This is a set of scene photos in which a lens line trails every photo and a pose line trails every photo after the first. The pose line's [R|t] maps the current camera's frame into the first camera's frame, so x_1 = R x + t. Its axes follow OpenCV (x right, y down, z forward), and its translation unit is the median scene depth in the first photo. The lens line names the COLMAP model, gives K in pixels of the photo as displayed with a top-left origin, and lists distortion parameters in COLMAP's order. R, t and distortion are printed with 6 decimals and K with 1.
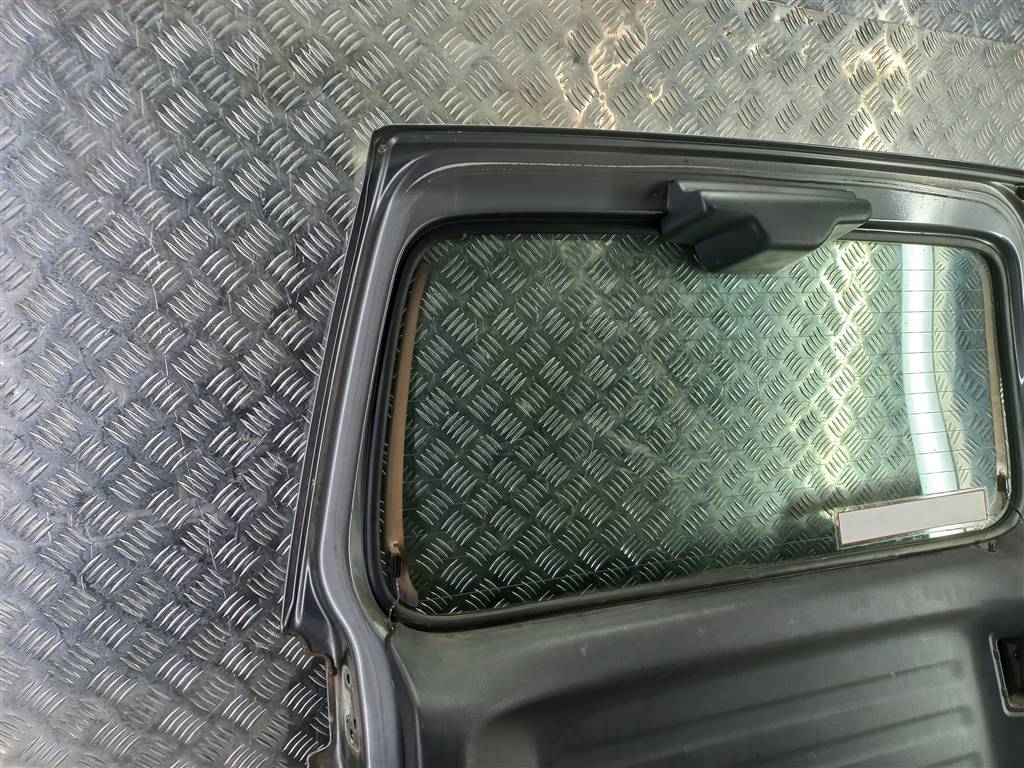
lens RADIAL K [[792.2, 0, 516.5], [0, 792.2, 378.2], [0, 0, 1]] dist [0.058751, 0.006260]
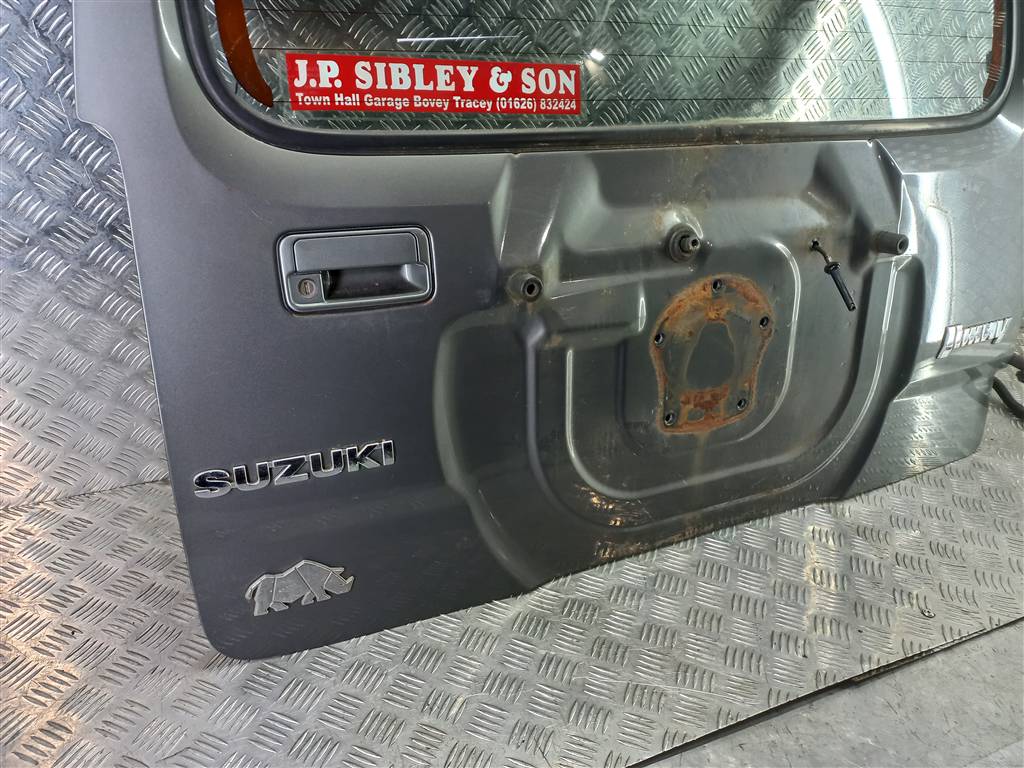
lens RADIAL K [[792.2, 0, 516.5], [0, 792.2, 378.2], [0, 0, 1]] dist [0.058751, 0.006260]
pose [[0.999342, 0.002726, 0.036181, 0.015295], [-0.012647, 0.960804, 0.276941, 0.367393], [-0.034008, -0.277216, 0.960206, -0.094175]]
